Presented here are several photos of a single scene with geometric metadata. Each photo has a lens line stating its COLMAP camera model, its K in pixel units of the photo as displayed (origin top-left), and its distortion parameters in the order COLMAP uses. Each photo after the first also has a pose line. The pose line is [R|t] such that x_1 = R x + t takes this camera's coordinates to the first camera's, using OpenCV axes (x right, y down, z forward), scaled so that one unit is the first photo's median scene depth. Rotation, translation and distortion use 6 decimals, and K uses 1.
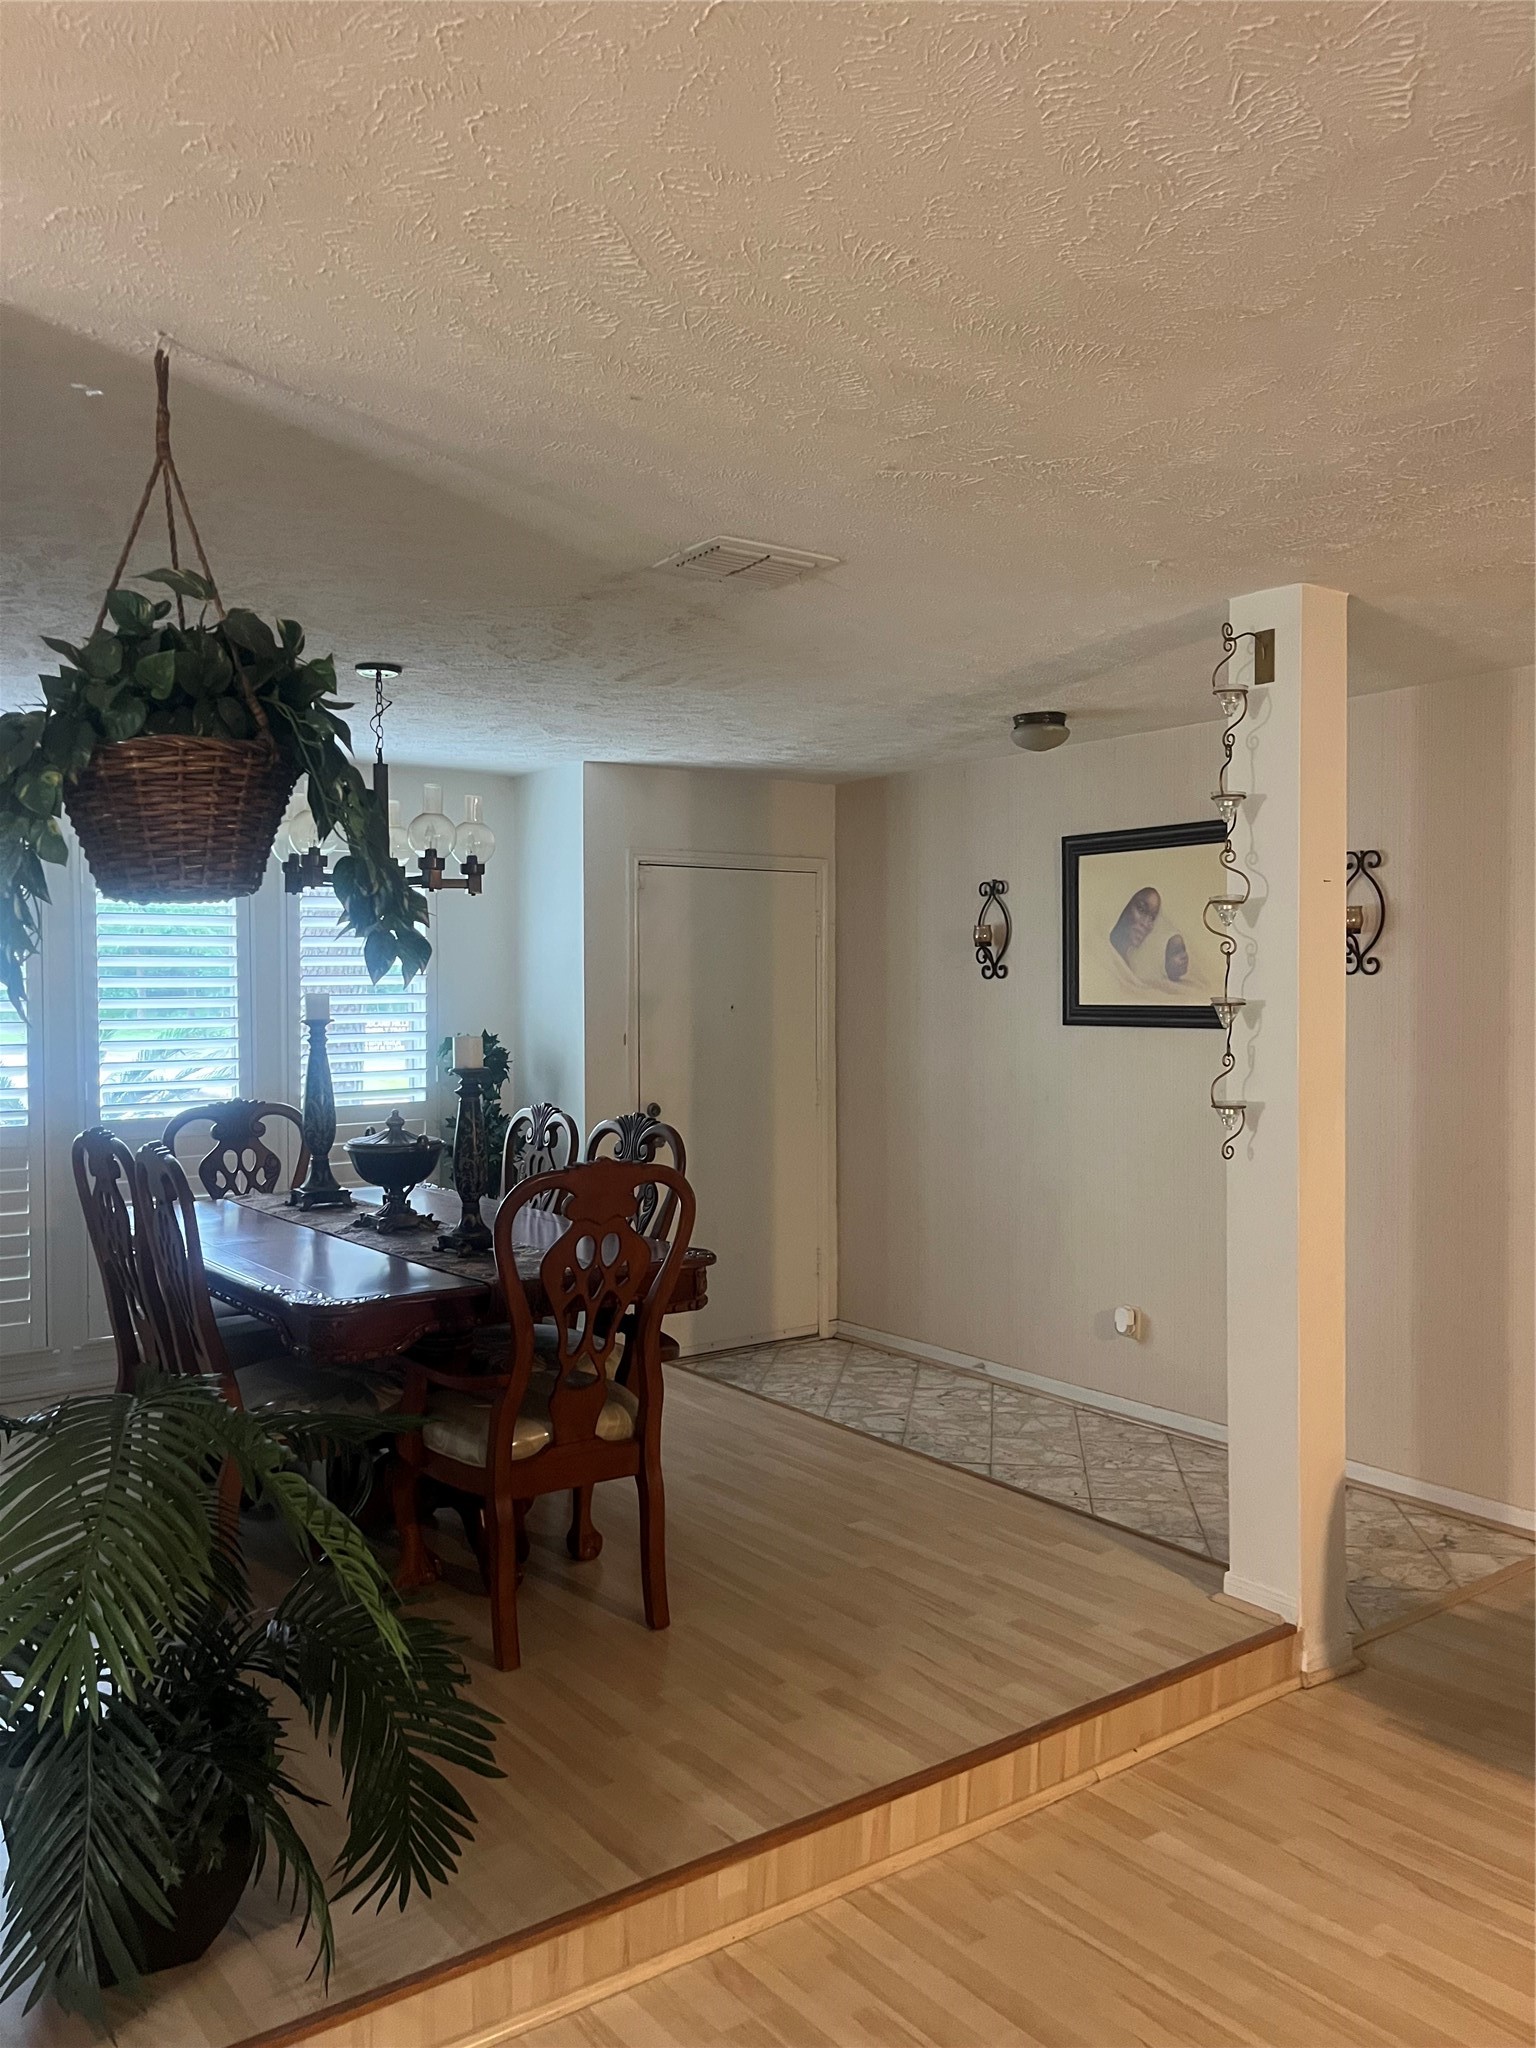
lens RADIAL K [[1565.2, 0, 758.5], [0, 1565.2, 1018.3], [0, 0, 1]] dist [0.027184, -0.035815]
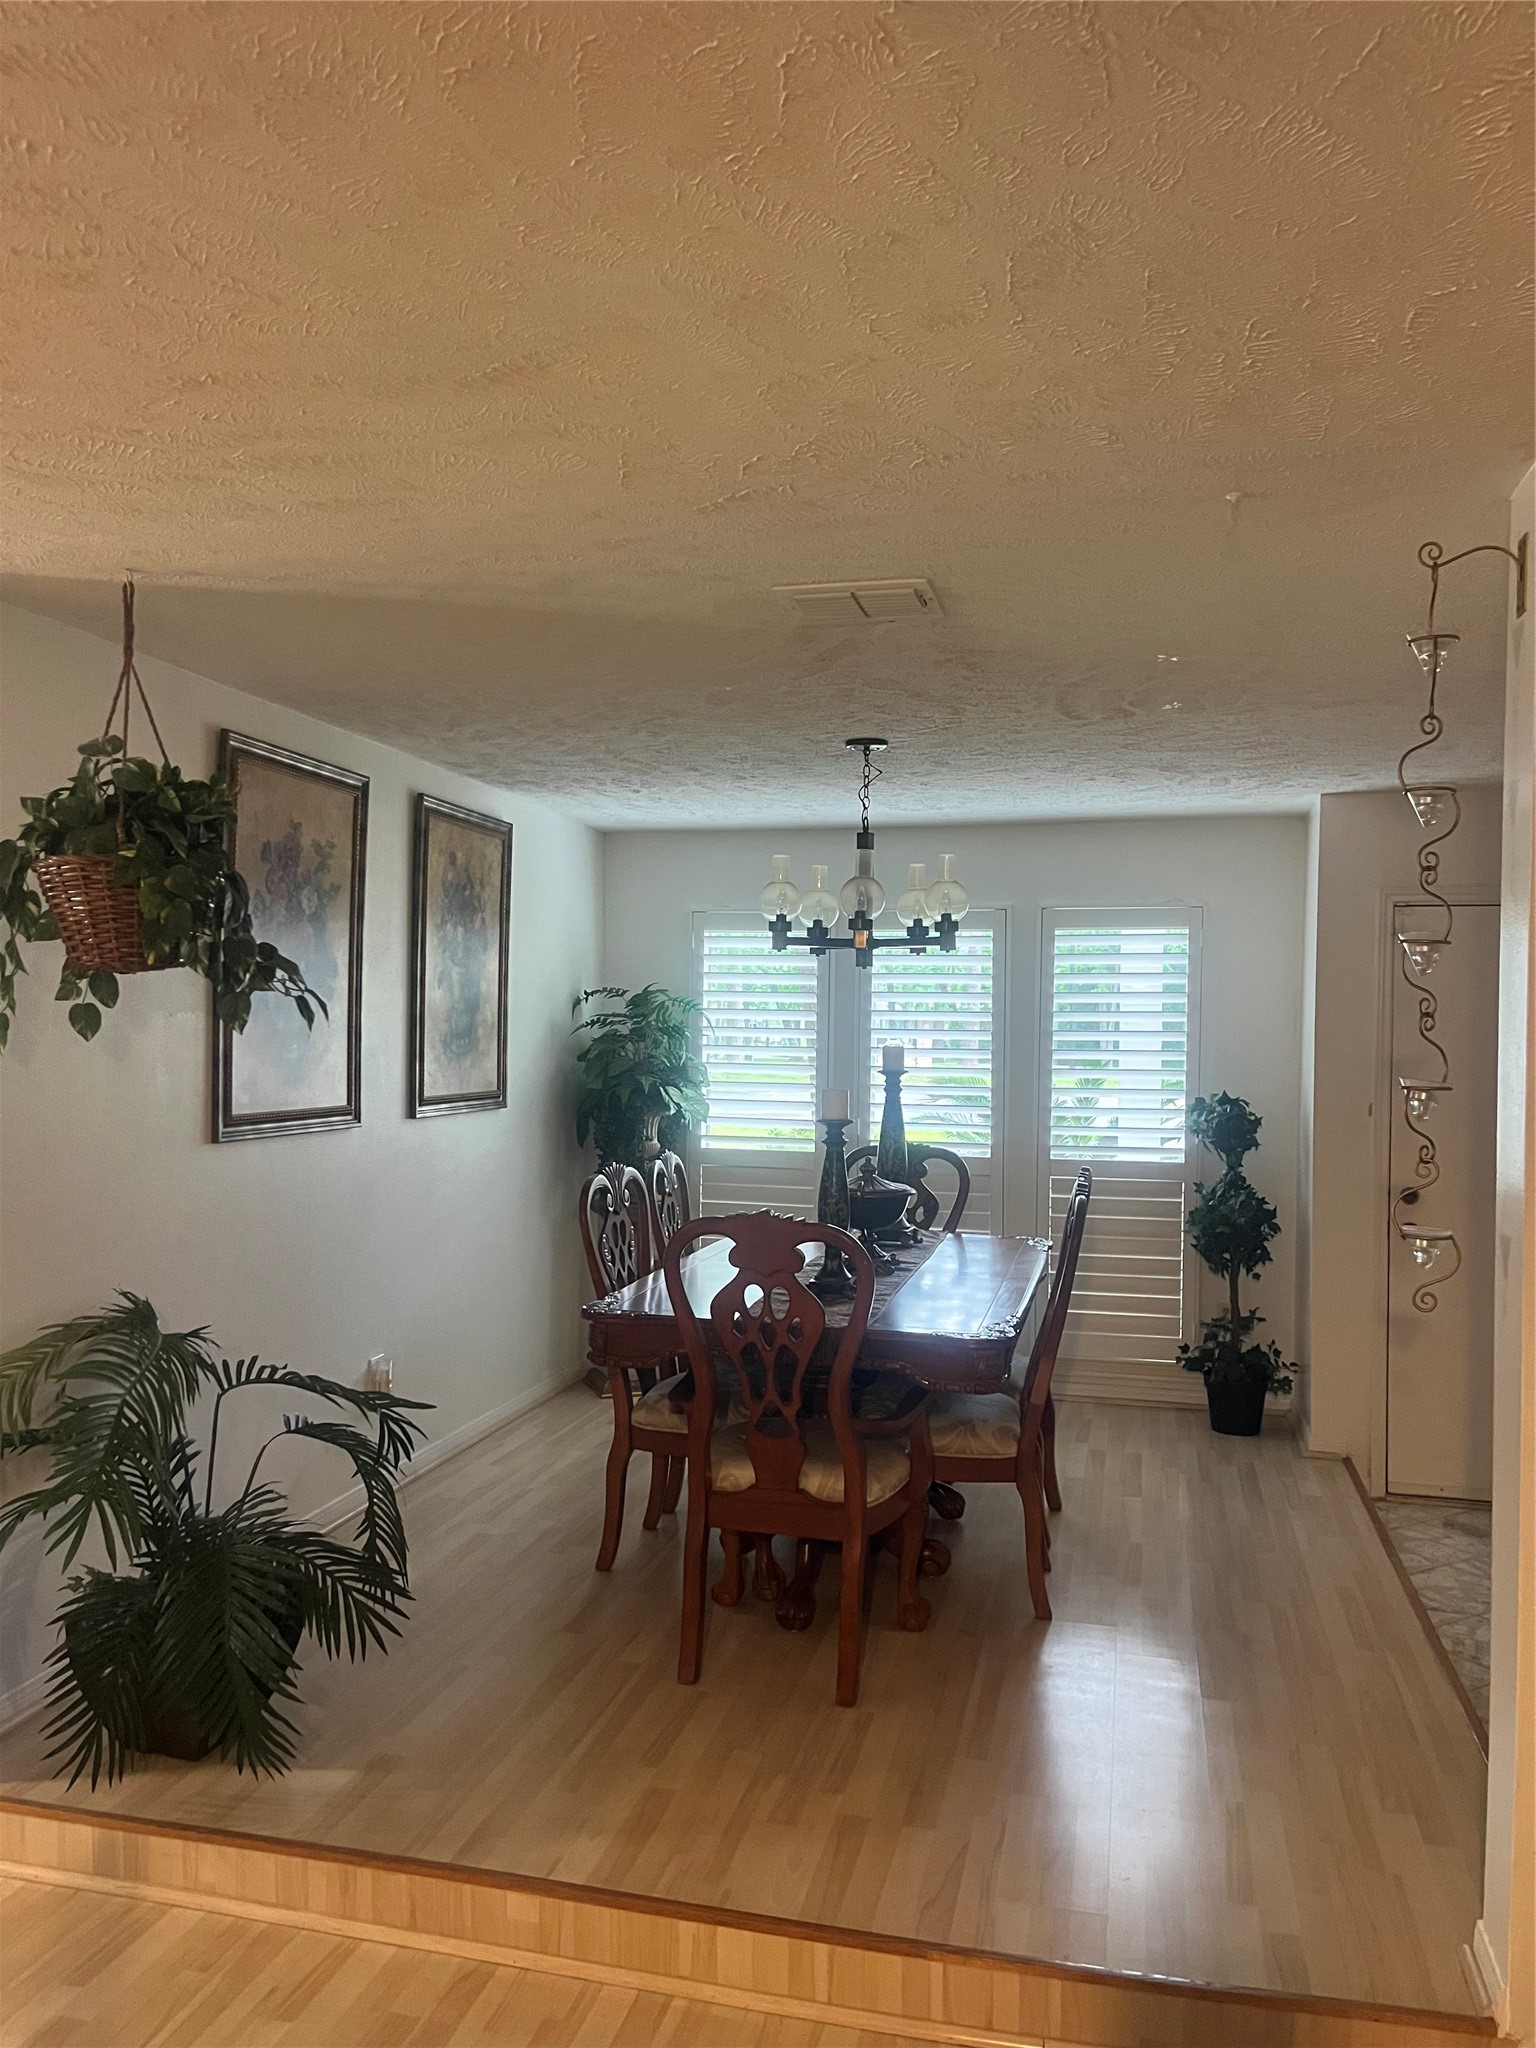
lens RADIAL K [[1565.2, 0, 759.4], [0, 1565.2, 1024.1], [0, 0, 1]] dist [0.027184, -0.035815]
pose [[0.639079, 0.011888, -0.769049, 0.680364], [-0.035949, 0.999249, -0.014427, -0.016939], [0.768300, 0.036867, 0.639027, 0.343275]]
